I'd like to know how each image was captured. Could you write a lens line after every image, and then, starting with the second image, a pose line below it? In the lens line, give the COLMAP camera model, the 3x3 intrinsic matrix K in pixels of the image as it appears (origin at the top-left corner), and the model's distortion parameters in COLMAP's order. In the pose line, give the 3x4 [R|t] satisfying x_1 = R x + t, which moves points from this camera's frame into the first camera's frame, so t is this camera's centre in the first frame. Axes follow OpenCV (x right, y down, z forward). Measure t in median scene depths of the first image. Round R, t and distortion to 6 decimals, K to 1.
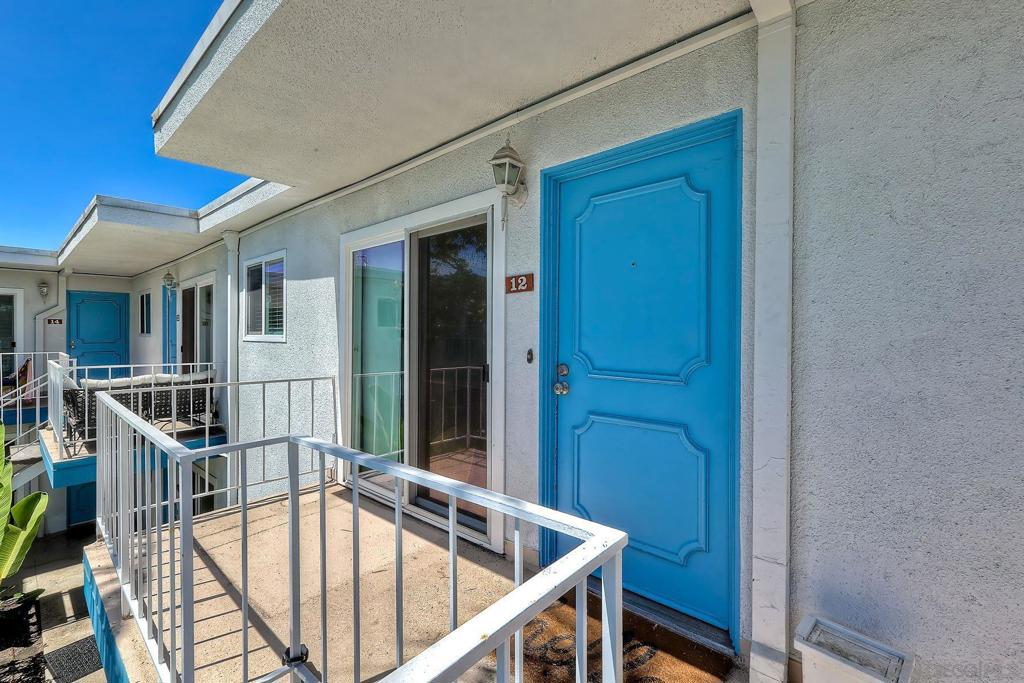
lens RADIAL K [[453.2, 0, 513.8], [0, 453.2, 335.2], [0, 0, 1]] dist [-0.000847, -0.000303]
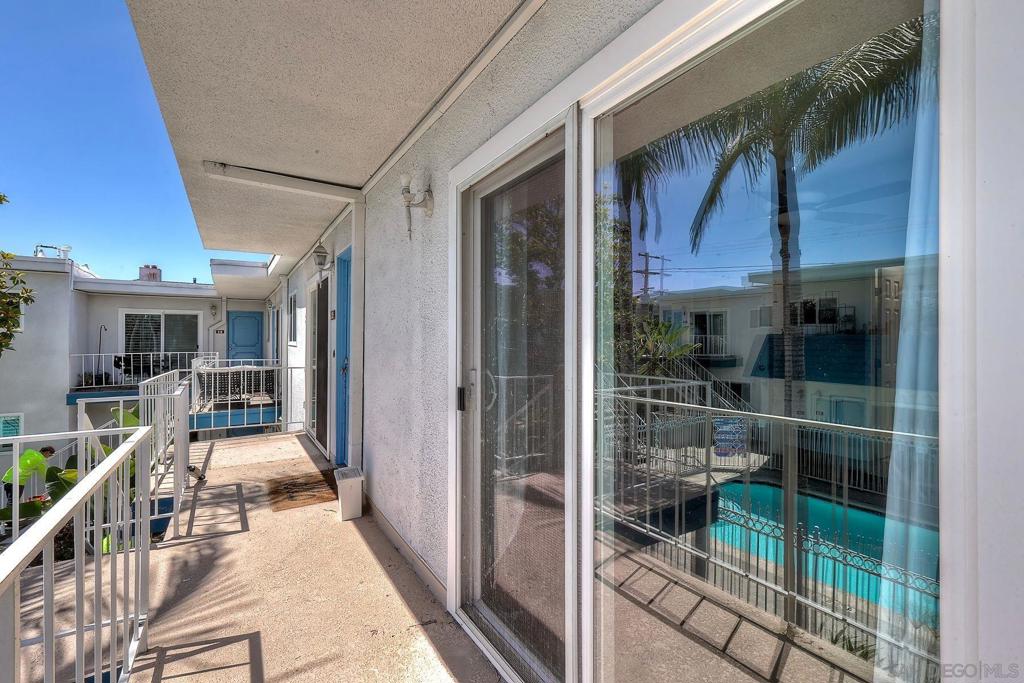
lens RADIAL K [[453.2, 0, 509.8], [0, 453.2, 340.0], [0, 0, 1]] dist [-0.000847, -0.000303]
pose [[0.957073, 0.004769, -0.289809, 1.267281], [-0.006545, 0.999965, -0.005160, -0.005835], [0.289775, 0.006836, 0.957071, -0.586969]]
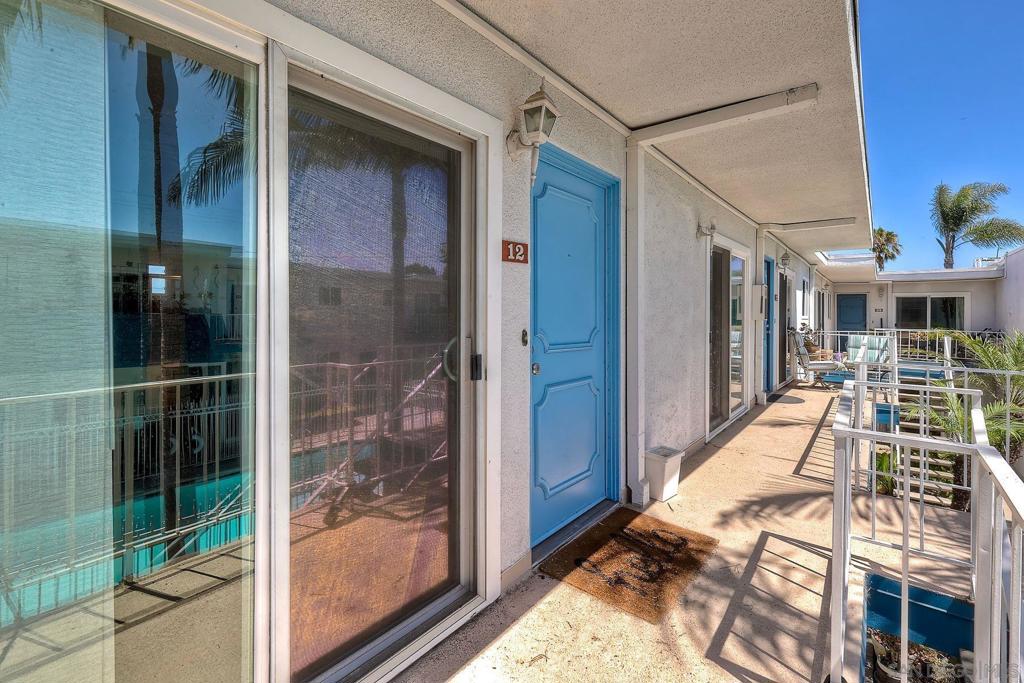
lens RADIAL K [[453.2, 0, 509.3], [0, 453.2, 317.9], [0, 0, 1]] dist [-0.000847, -0.000303]
pose [[-0.041796, -0.005531, 0.999111, -0.819902], [0.010985, 0.999922, 0.005995, 0.002865], [-0.999066, 0.011226, -0.041732, 1.038421]]
